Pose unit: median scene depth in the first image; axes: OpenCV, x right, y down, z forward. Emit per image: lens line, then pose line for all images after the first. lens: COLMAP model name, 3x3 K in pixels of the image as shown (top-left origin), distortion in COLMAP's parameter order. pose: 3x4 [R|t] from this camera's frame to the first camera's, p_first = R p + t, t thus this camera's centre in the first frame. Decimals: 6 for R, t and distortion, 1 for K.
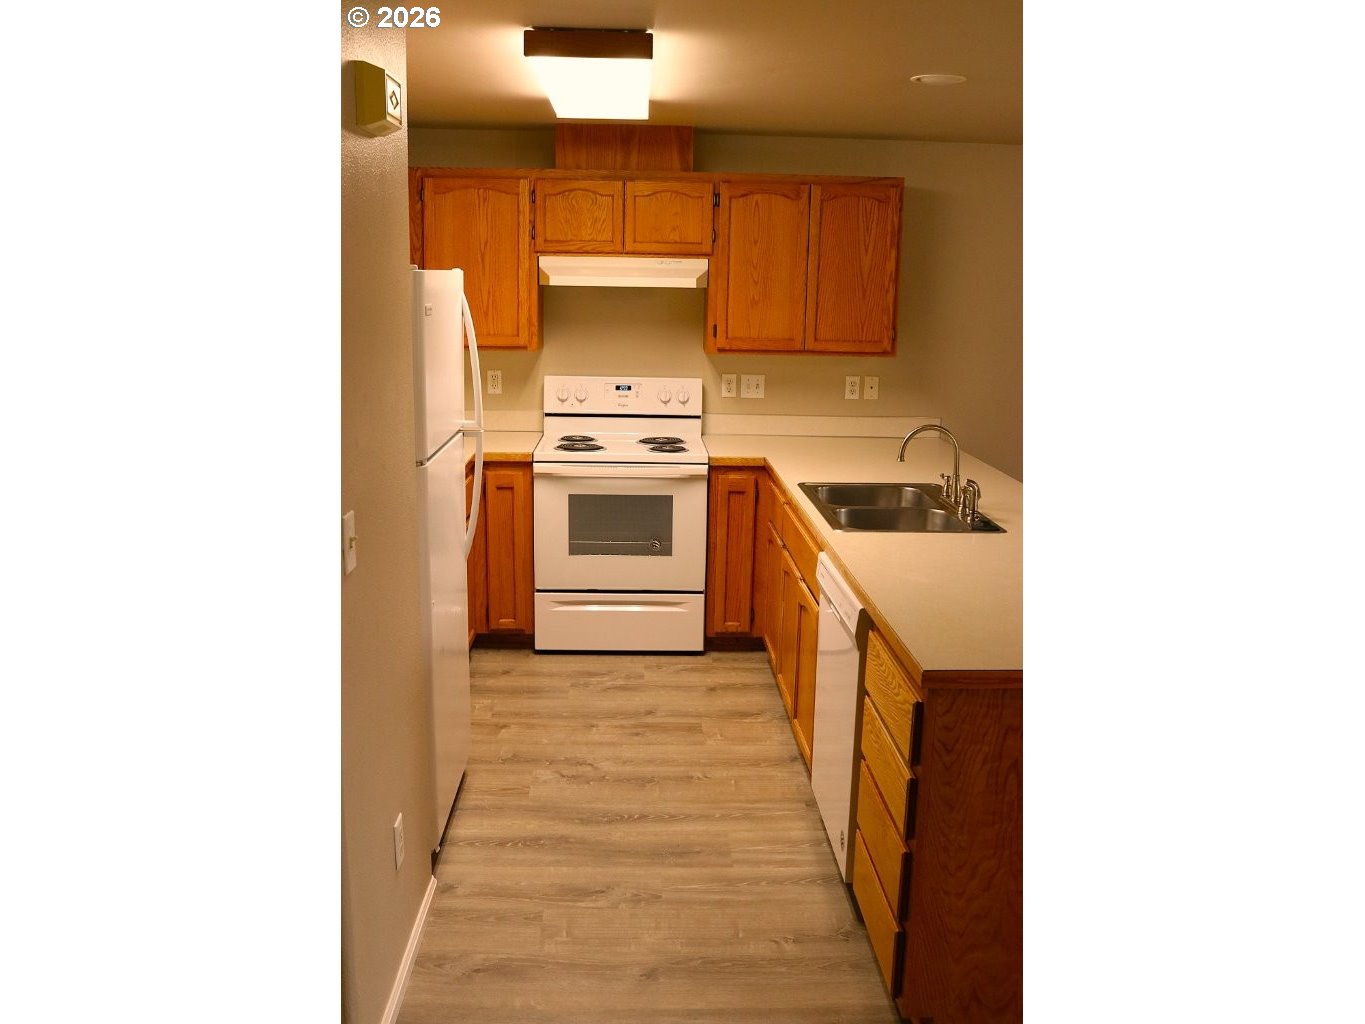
lens RADIAL K [[1127.4, 0, 684.7], [0, 1127.4, 517.8], [0, 0, 1]] dist [-0.103265, 0.067793]
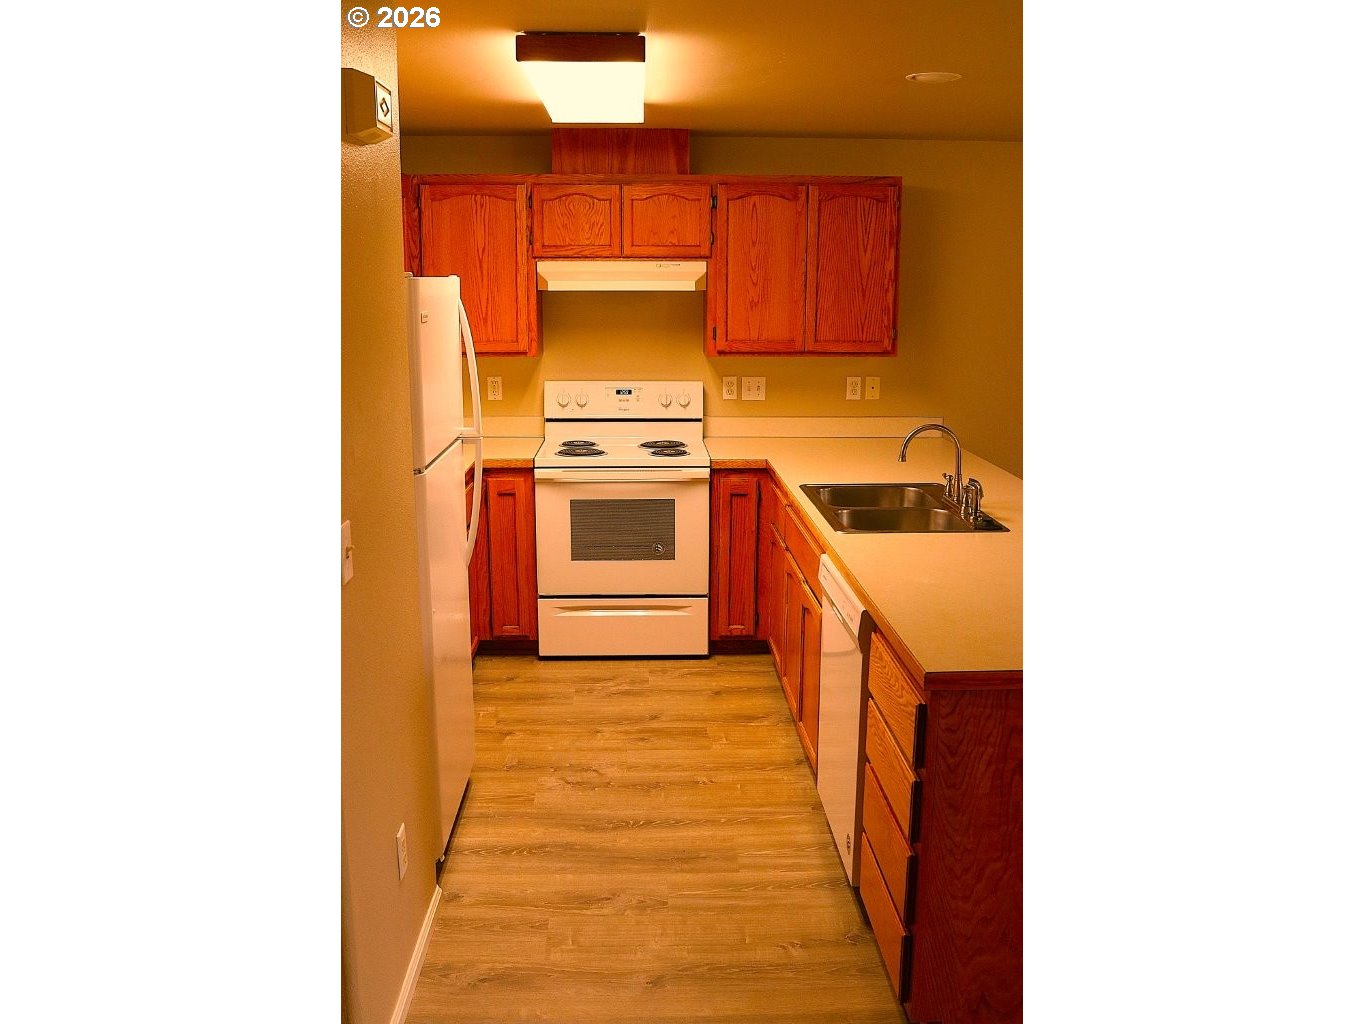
lens RADIAL K [[1127.4, 0, 684.7], [0, 1127.4, 517.8], [0, 0, 1]] dist [-0.103265, 0.067793]
pose [[0.999862, -0.015721, -0.005310, 0.003226], [0.015707, 0.999873, -0.002593, -0.000607], [0.005350, 0.002509, 0.999983, 0.003065]]
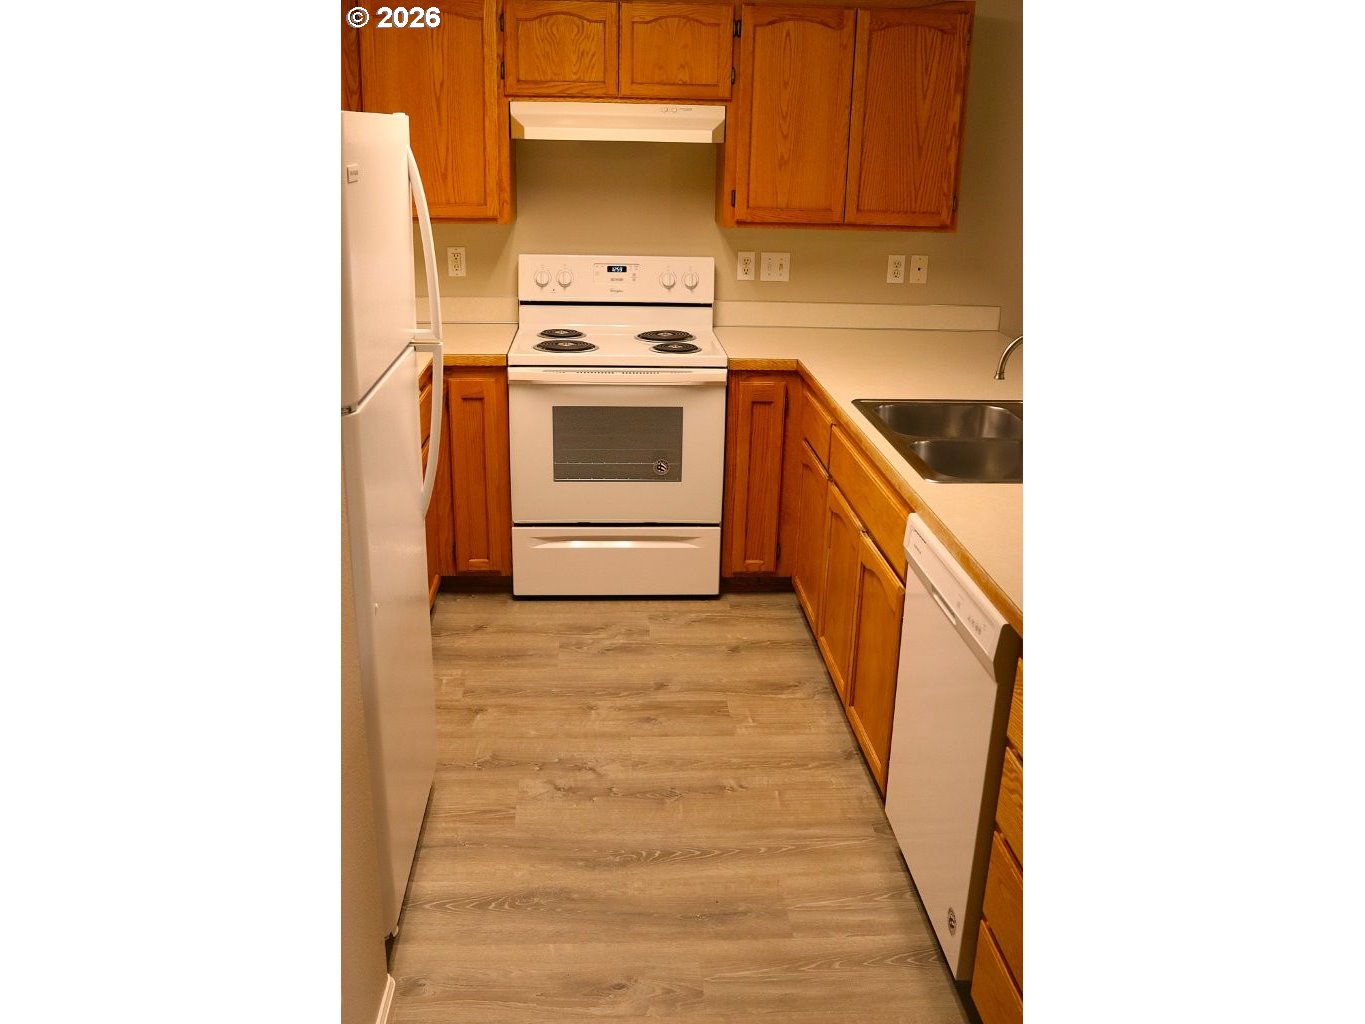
lens RADIAL K [[1127.4, 0, 684.7], [0, 1127.4, 517.8], [0, 0, 1]] dist [-0.103265, 0.067793]
pose [[0.999581, -0.005389, 0.028431, -0.032708], [0.001953, 0.992827, 0.119542, -0.037726], [-0.028871, -0.119436, 0.992422, 0.195407]]
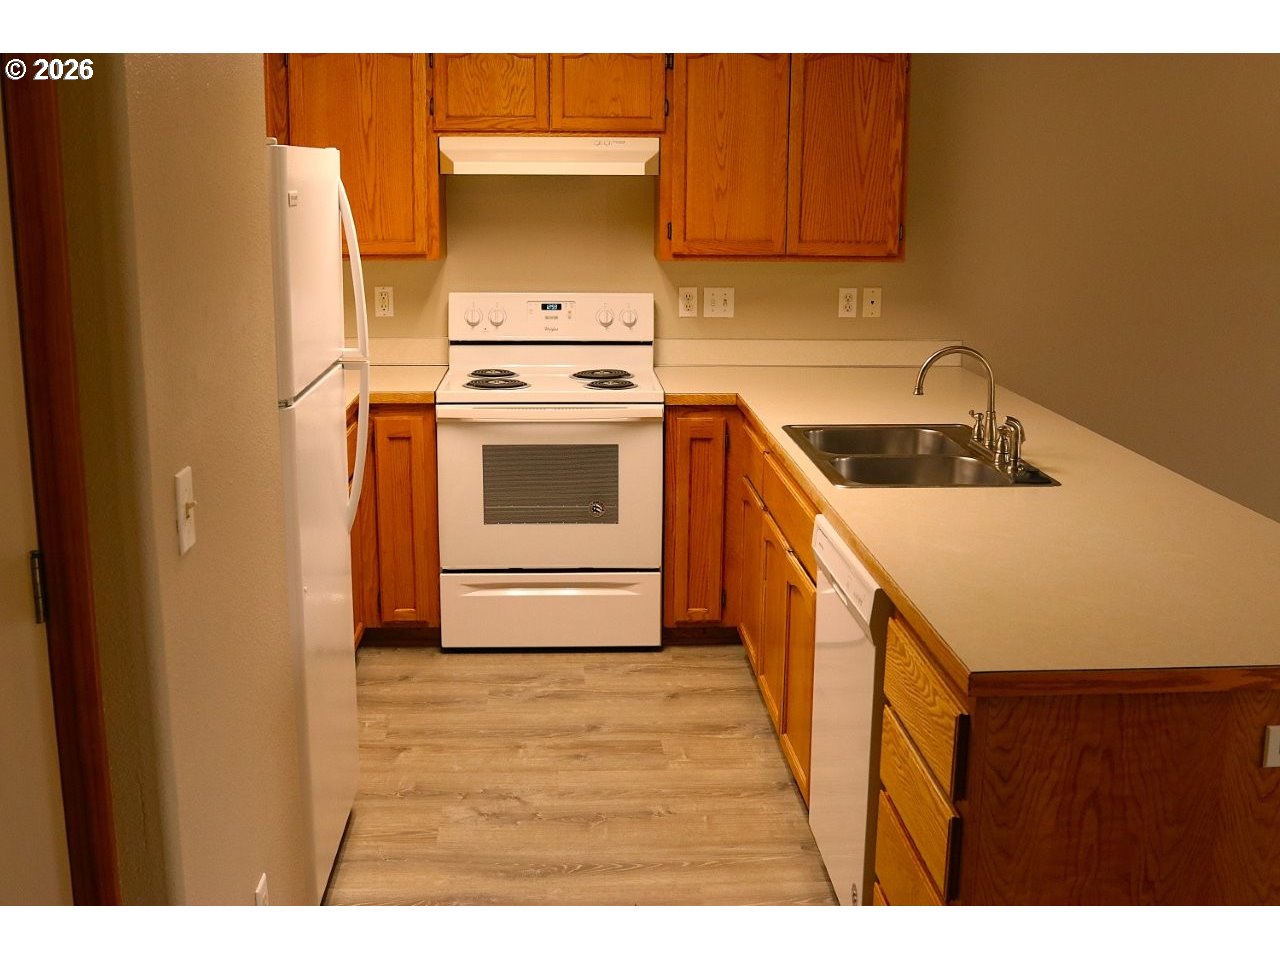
lens RADIAL K [[1408.7, 0, 640.0], [0, 1408.7, 480.0], [0, 0, 1]] dist [-0.100049, 0.020282]
pose [[0.999850, -0.014612, 0.009312, -0.004972], [0.014589, 0.999890, 0.002530, 0.002091], [-0.009348, -0.002394, 0.999953, 0.038190]]
